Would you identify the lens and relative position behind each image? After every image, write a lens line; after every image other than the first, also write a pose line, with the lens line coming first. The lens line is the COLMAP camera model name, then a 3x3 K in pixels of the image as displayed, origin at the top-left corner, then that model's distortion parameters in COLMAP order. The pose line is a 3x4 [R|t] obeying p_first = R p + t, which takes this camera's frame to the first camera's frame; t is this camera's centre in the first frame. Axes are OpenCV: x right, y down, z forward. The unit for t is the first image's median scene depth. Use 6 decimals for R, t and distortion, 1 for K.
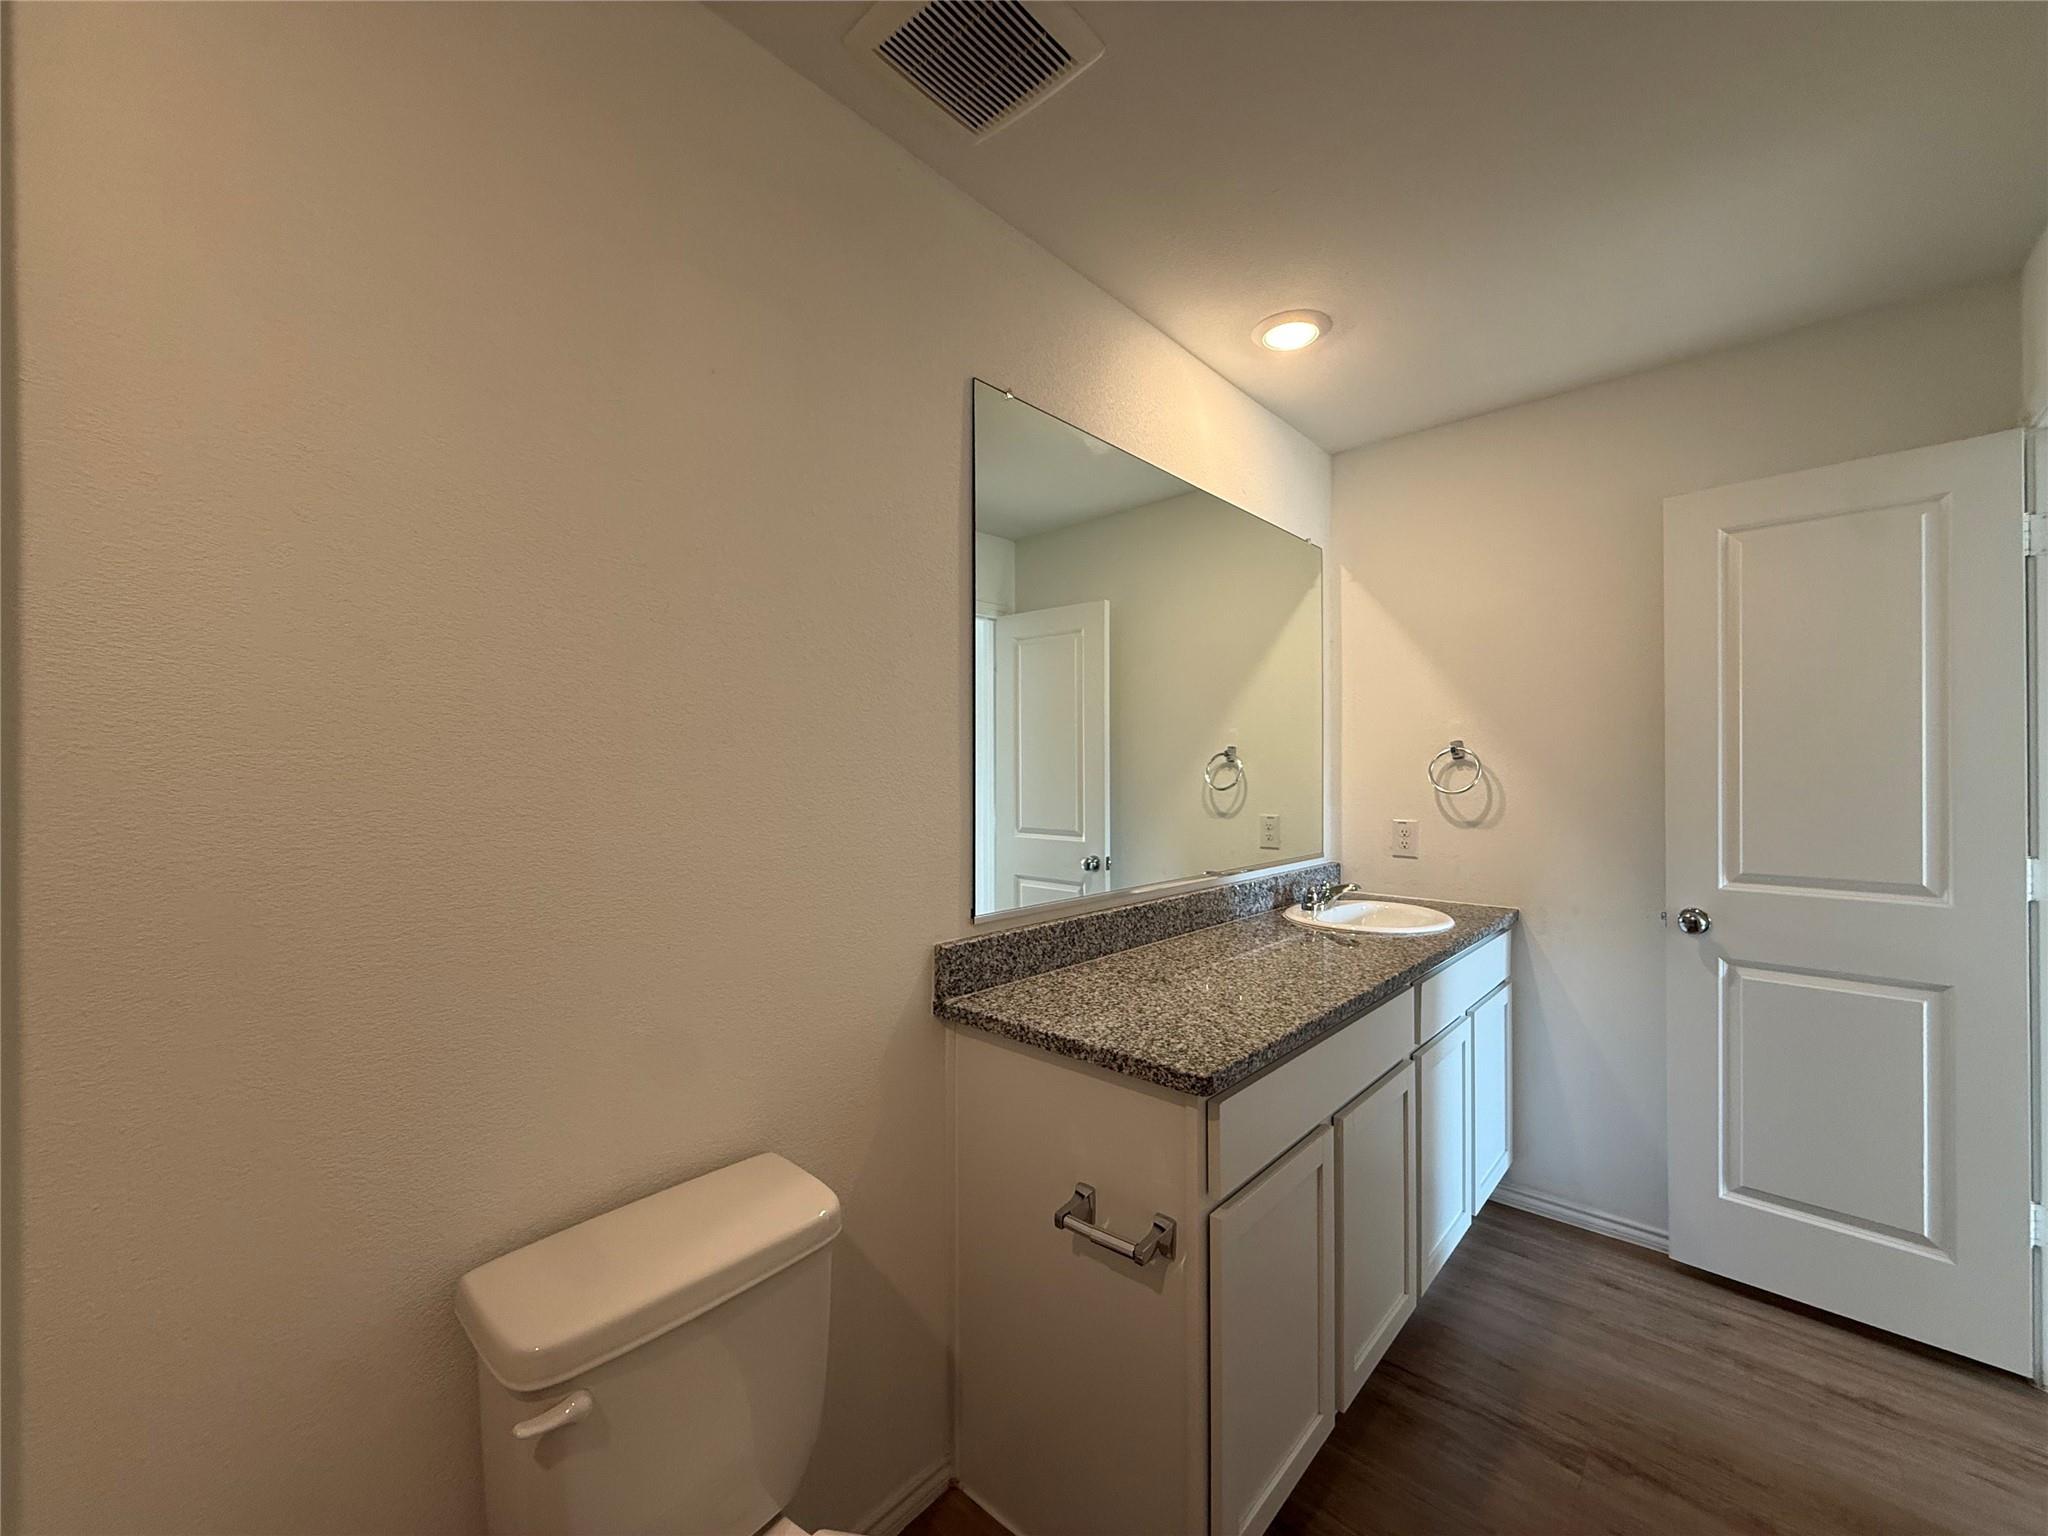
lens RADIAL K [[815.5, 0, 1027.9], [0, 815.5, 765.2], [0, 0, 1]] dist [-0.002159, -0.000258]
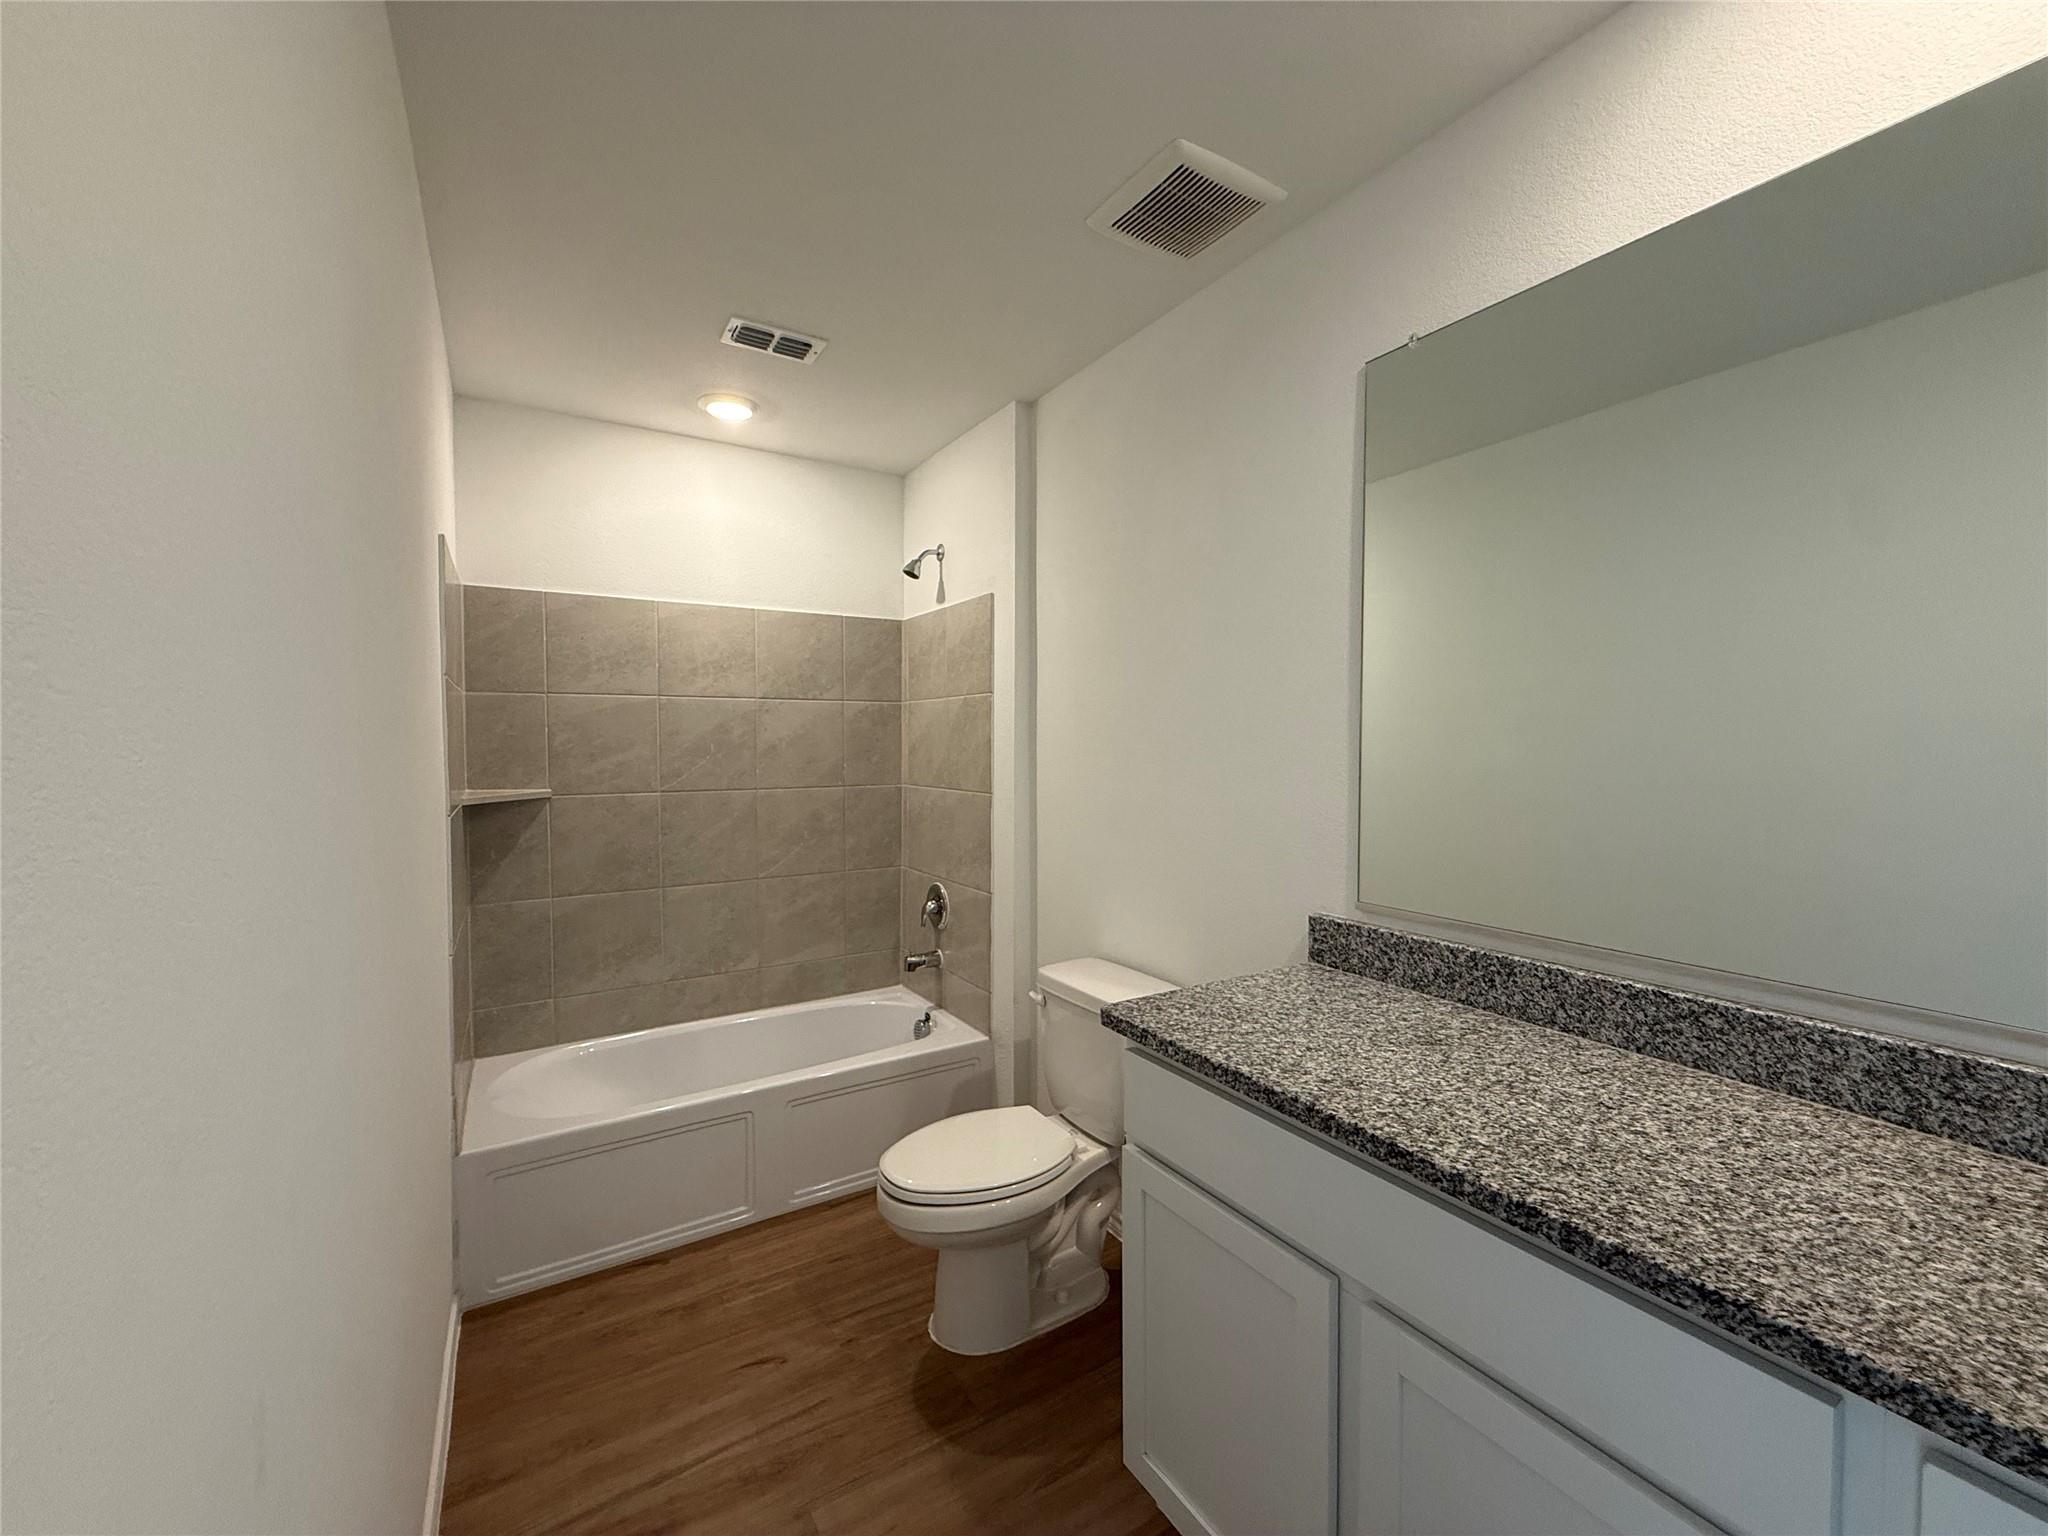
lens RADIAL K [[815.5, 0, 1024.5], [0, 815.5, 765.9], [0, 0, 1]] dist [-0.002159, -0.000258]
pose [[-0.270916, 0.025518, -0.962265, 0.957176], [0.002820, 0.999665, 0.025716, -0.010040], [0.962599, 0.004253, -0.270897, 0.820266]]
